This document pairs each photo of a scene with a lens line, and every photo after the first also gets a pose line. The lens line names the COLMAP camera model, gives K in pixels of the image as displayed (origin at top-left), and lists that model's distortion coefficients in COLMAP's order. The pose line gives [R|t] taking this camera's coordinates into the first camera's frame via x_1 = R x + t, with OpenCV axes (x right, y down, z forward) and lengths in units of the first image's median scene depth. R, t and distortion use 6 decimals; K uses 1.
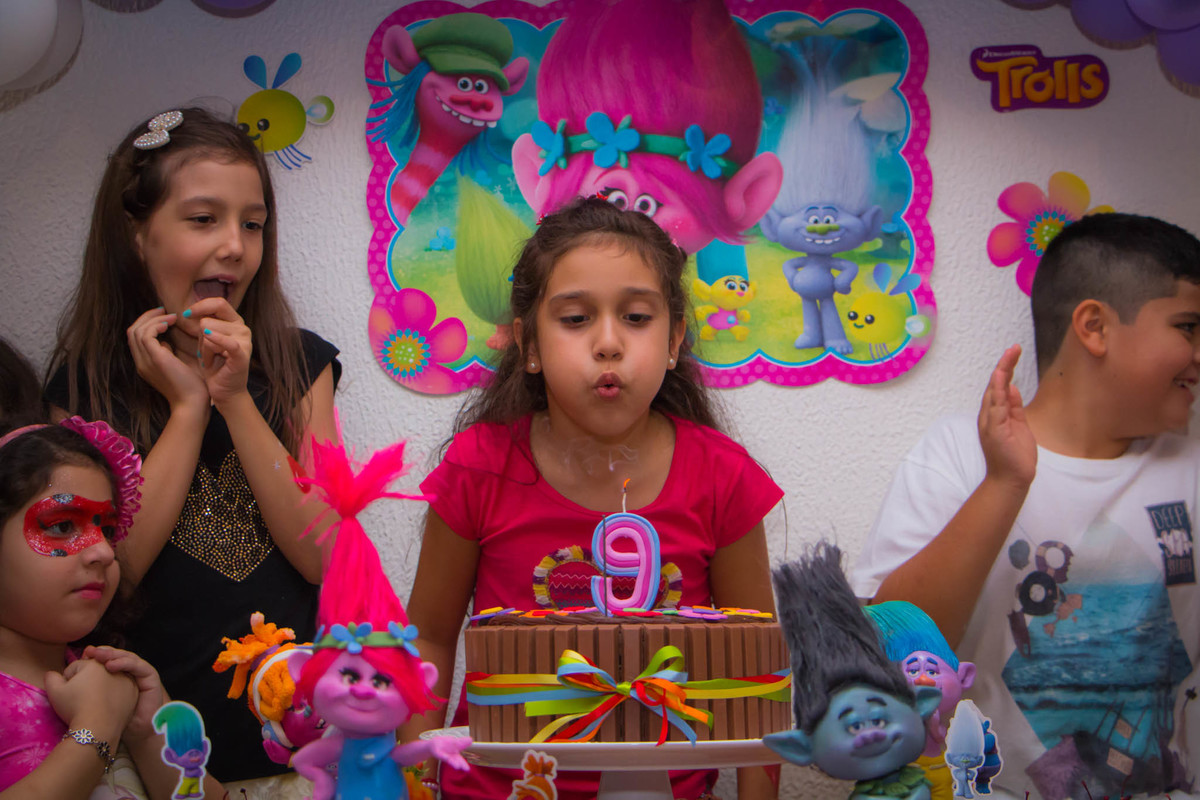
lens RADIAL K [[2239.3, 0, 606.3], [0, 2239.3, 396.2], [0, 0, 1]] dist [0.166429, 0.358300]
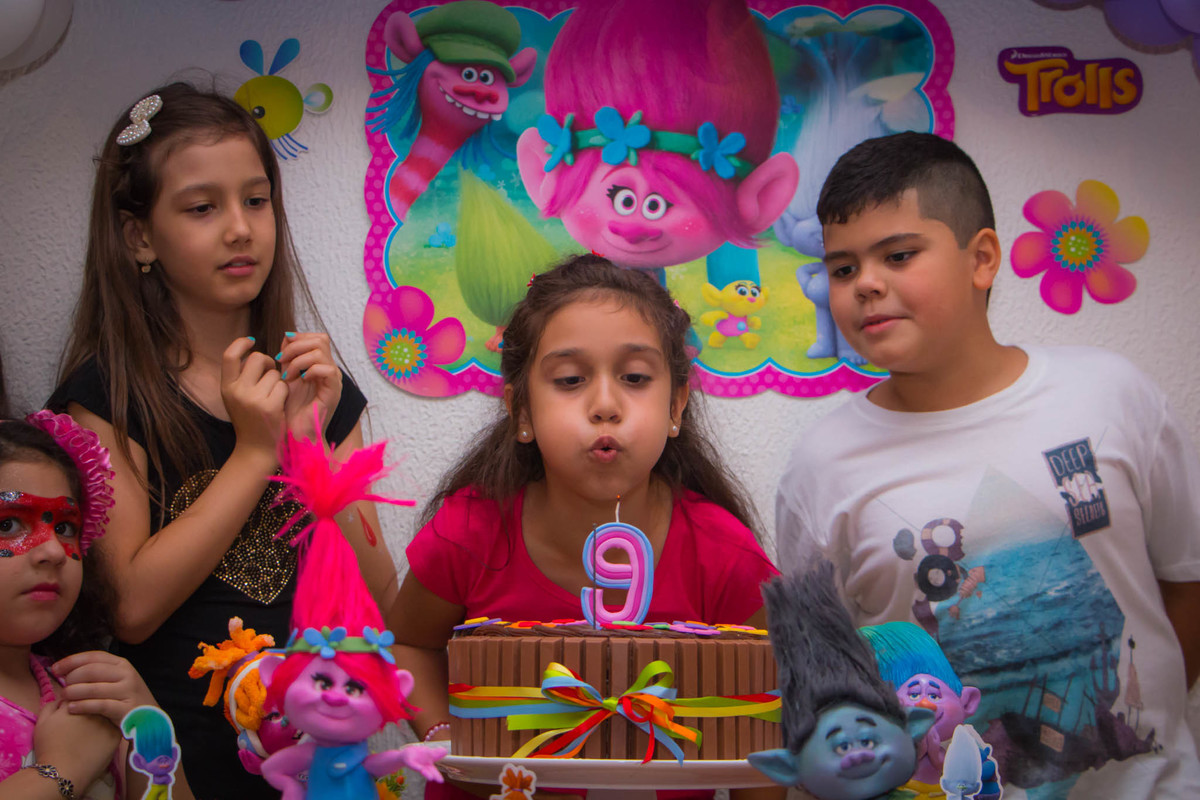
lens RADIAL K [[2357.6, 0, 605.7], [0, 2357.6, 412.8], [0, 0, 1]] dist [0.159288, 0.478072]
pose [[0.999678, 0.023608, -0.009251, 0.007985], [-0.023590, 0.999720, 0.002090, 0.002002], [0.009297, -0.001871, 0.999955, -0.009560]]
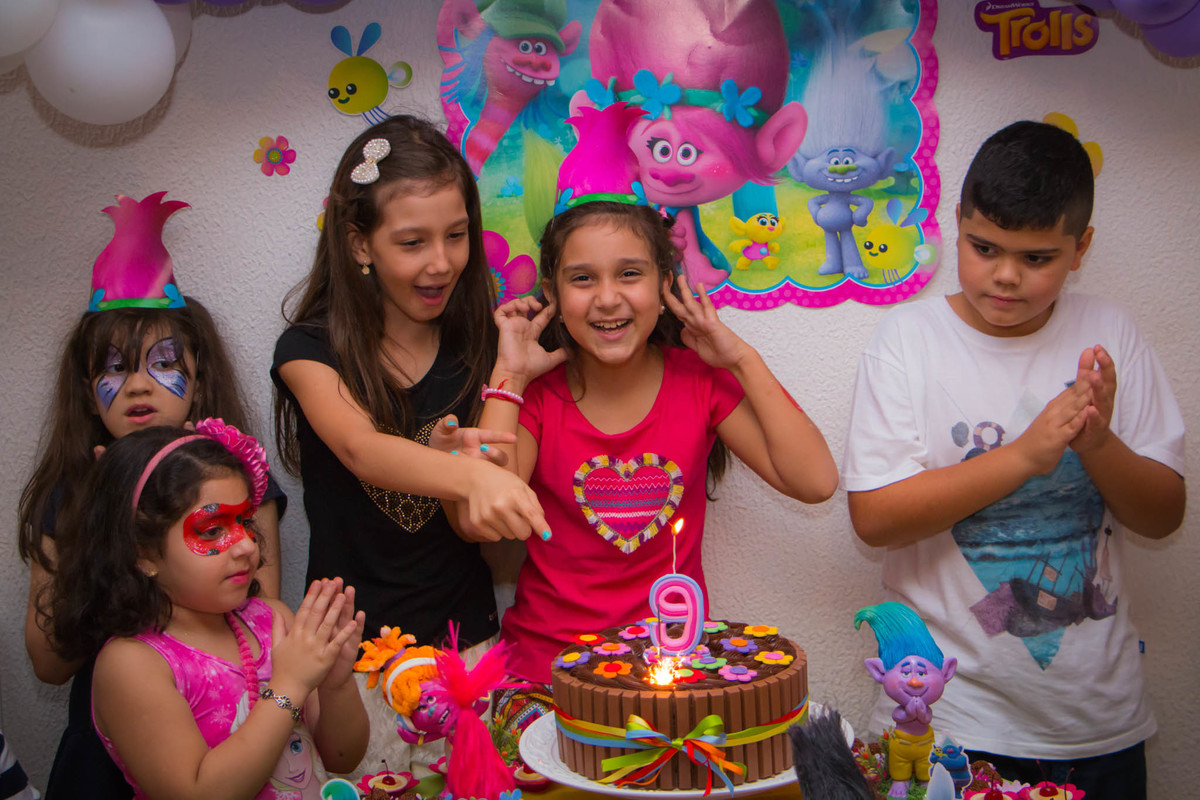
lens RADIAL K [[2144.7, 0, 602.0], [0, 2144.7, 410.6], [0, 0, 1]] dist [0.139033, 0.341081]
pose [[0.999231, -0.023824, -0.031138, 0.004995], [0.031227, 0.963845, 0.264626, -0.250864], [0.023708, -0.265395, 0.963848, -0.094634]]
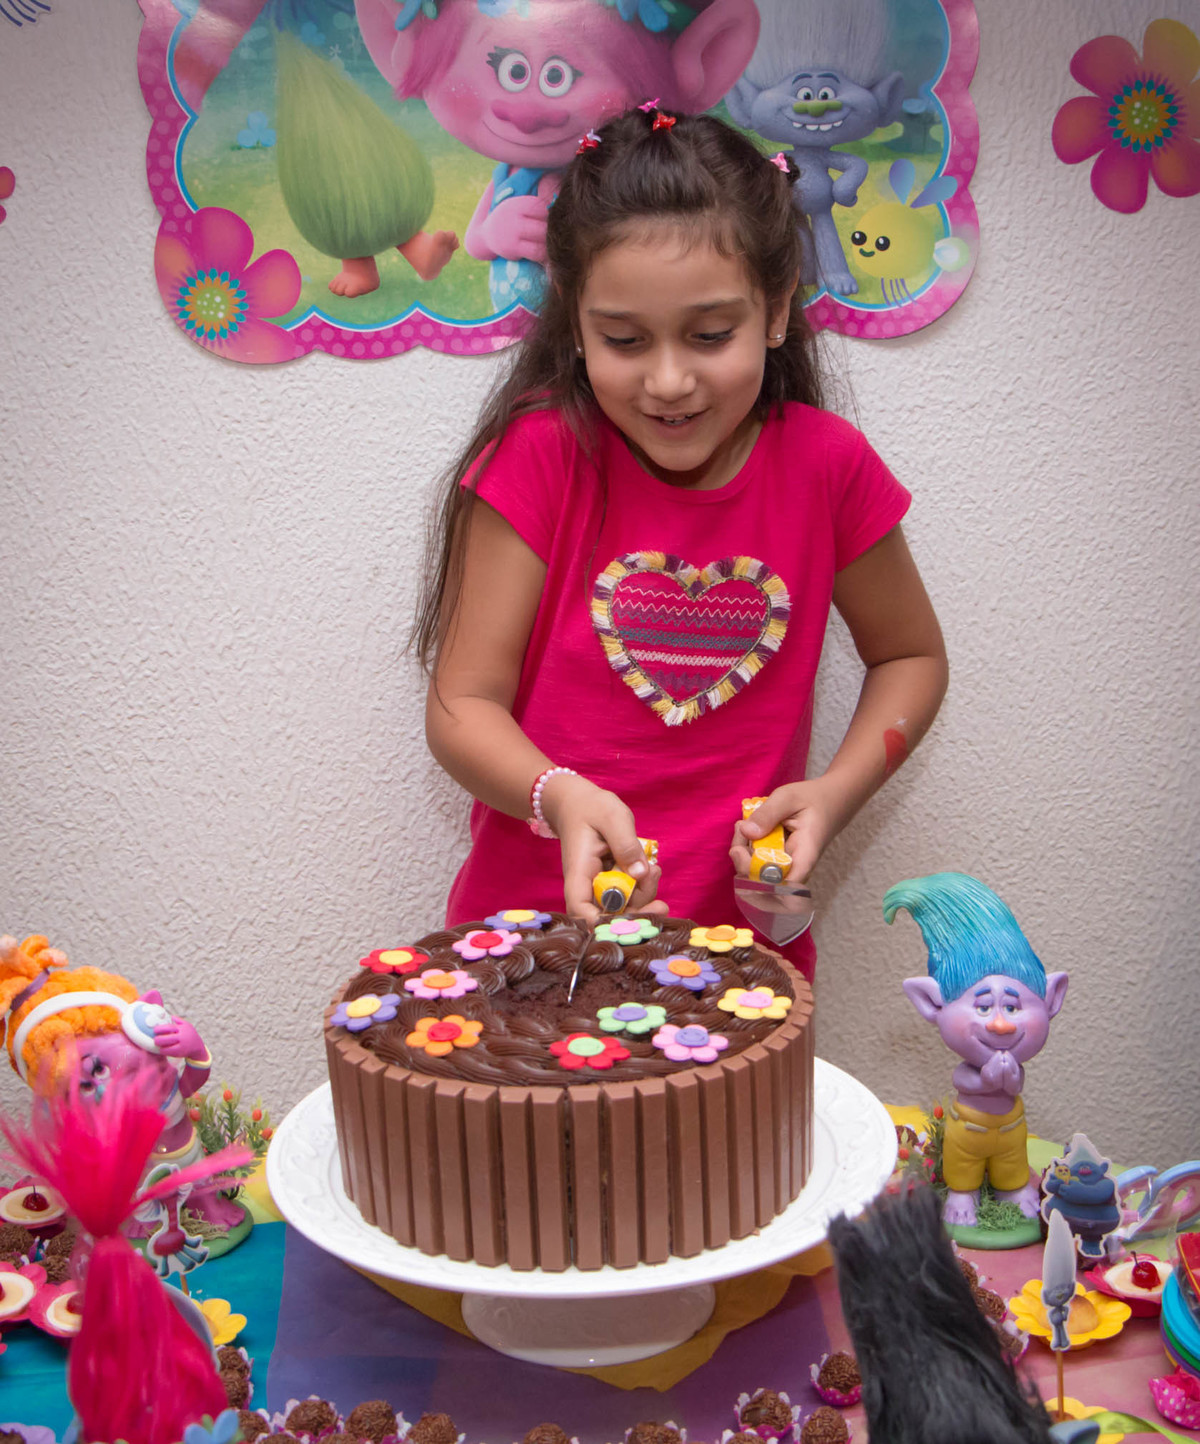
lens RADIAL K [[2413.7, 0, 628.6], [0, 2413.7, 736.3], [0, 0, 1]] dist [-0.077836, 0.222803]
pose [[0.997877, -0.030076, 0.057763, -0.008562], [0.007251, 0.932764, 0.360414, -0.160156], [-0.064719, -0.359230, 0.931002, 0.257408]]
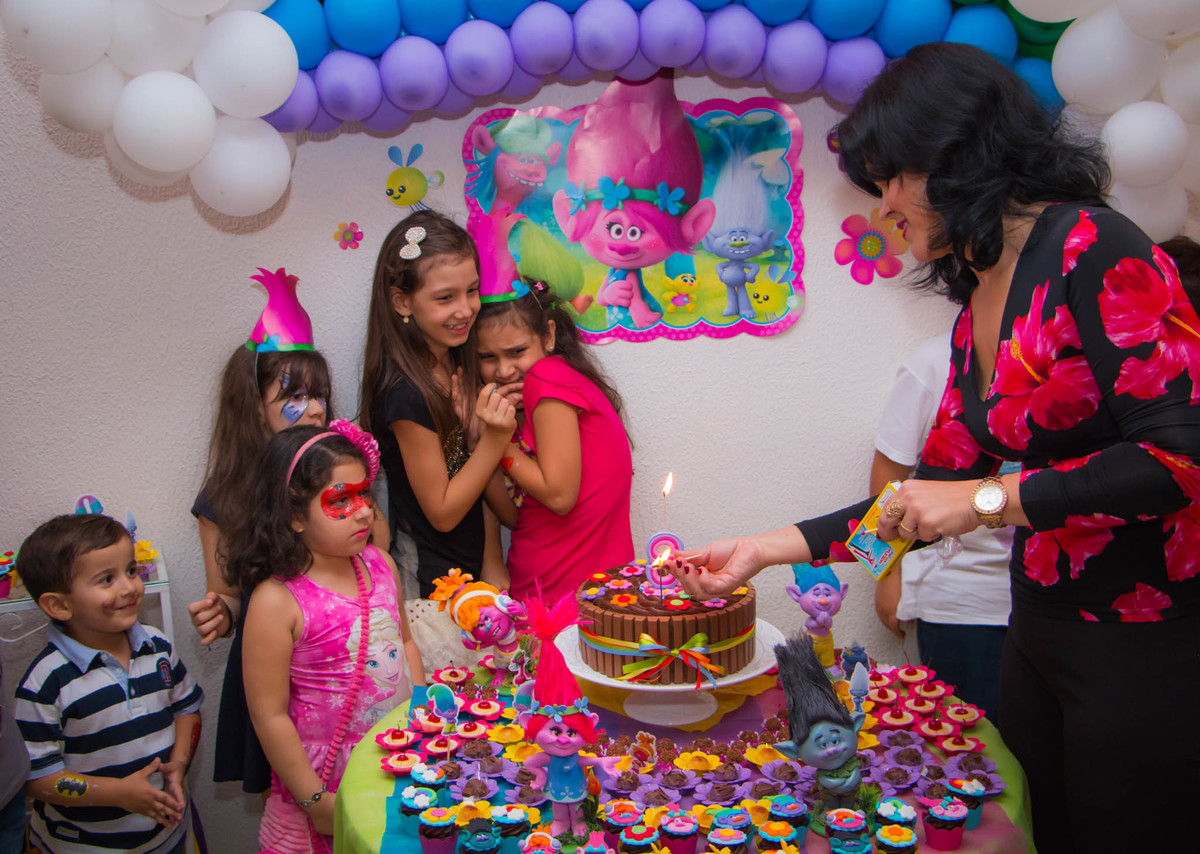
lens RADIAL K [[1337.3, 0, 560.5], [0, 1337.3, 425.9], [0, 0, 1]] dist [-0.083958, 0.048546]
pose [[0.998881, -0.032692, 0.034171, -0.075983], [0.021287, 0.956058, 0.292404, -0.239789], [-0.042229, -0.291349, 0.955684, 0.011534]]
